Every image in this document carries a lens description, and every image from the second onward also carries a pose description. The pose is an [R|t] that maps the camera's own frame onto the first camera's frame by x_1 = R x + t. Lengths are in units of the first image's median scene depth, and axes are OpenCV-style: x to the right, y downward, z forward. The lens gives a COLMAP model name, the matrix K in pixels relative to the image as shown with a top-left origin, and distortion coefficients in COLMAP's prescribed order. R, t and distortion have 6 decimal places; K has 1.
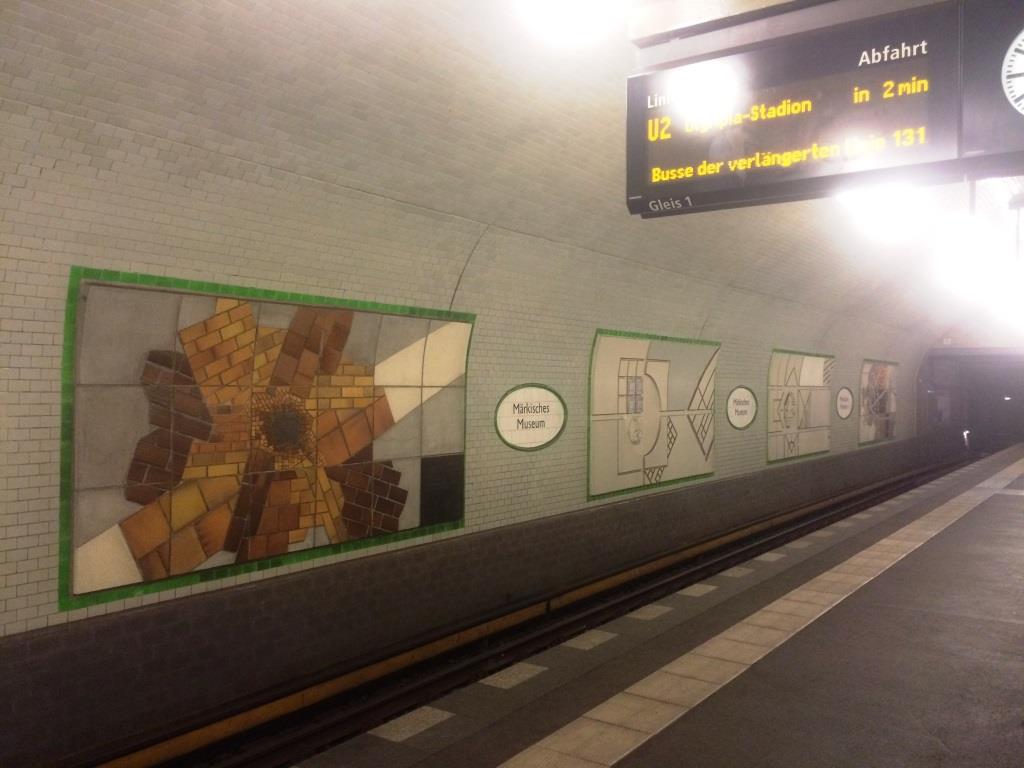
lens RADIAL K [[872.2, 0, 512.3], [0, 872.2, 384.4], [0, 0, 1]] dist [0.061366, 0.003369]
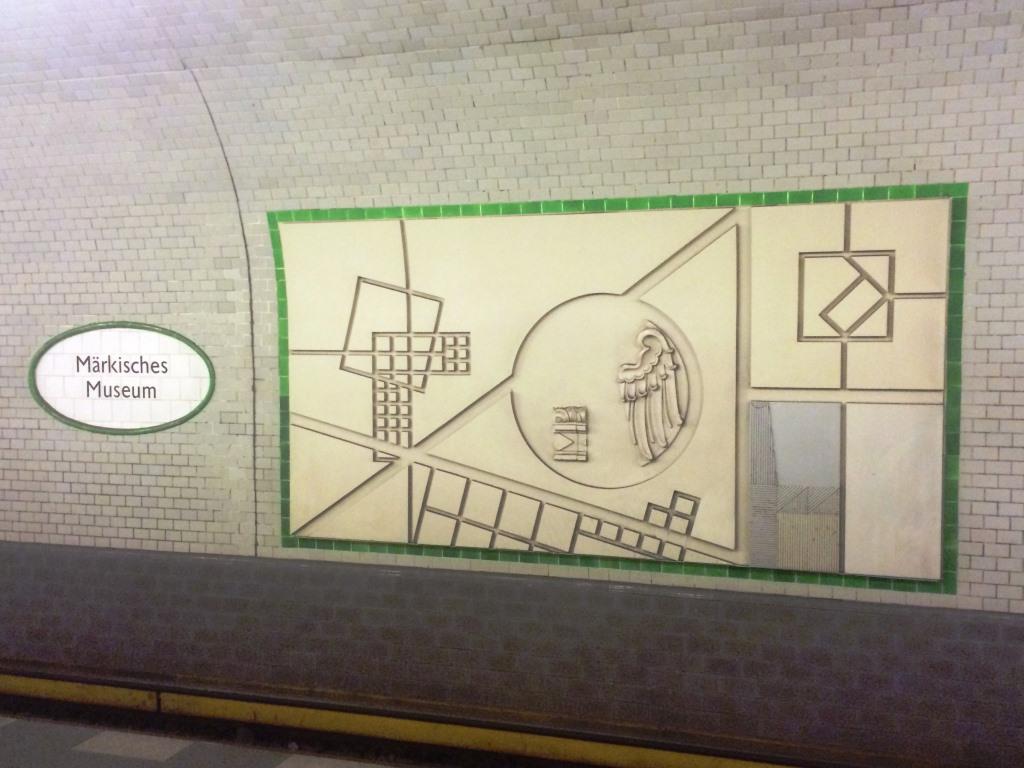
lens RADIAL K [[949.2, 0, 512.3], [0, 949.2, 383.6], [0, 0, 1]] dist [0.043314, 0.000000]
pose [[0.334890, 0.047516, -0.941059, 0.704384], [0.006647, 0.998584, 0.052786, 0.007552], [0.942234, -0.023933, 0.334099, 0.994560]]
